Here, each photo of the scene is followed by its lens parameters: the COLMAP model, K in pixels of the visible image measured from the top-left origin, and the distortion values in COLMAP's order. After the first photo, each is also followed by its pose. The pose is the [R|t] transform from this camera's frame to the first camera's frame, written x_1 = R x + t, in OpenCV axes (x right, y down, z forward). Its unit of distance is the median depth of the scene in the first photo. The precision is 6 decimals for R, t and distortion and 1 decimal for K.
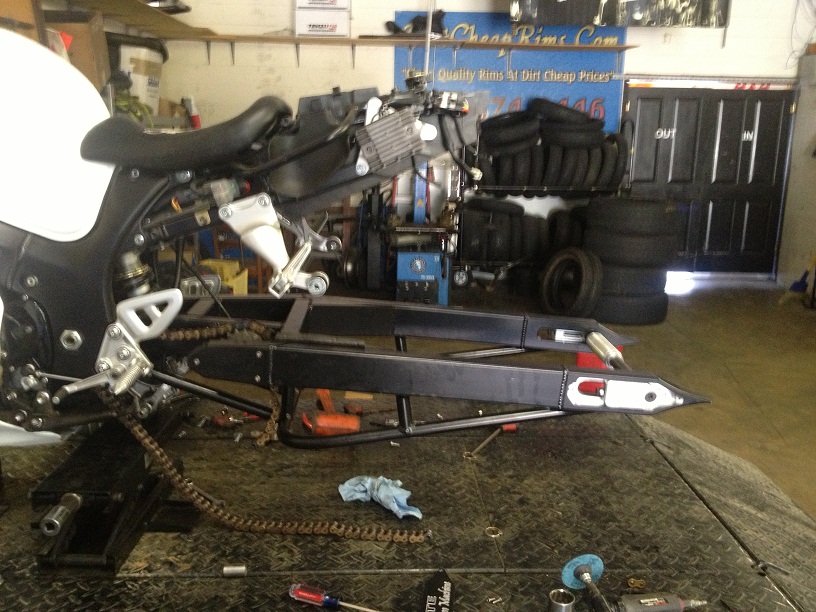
lens RADIAL K [[743.1, 0, 408.0], [0, 743.1, 306.0], [0, 0, 1]] dist [0.137360, -0.309939]
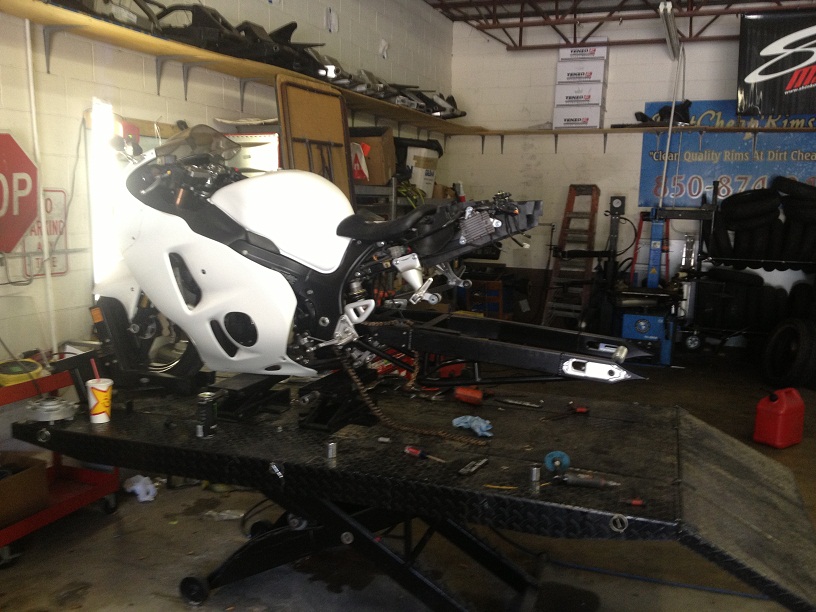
lens RADIAL K [[821.5, 0, 408.0], [0, 821.5, 306.0], [0, 0, 1]] dist [-0.016319, -0.022531]
pose [[0.919304, 0.048312, -0.390572, 0.585379], [-0.085777, 0.993174, -0.079045, 0.147041], [0.384087, 0.106168, 0.917173, -0.893659]]
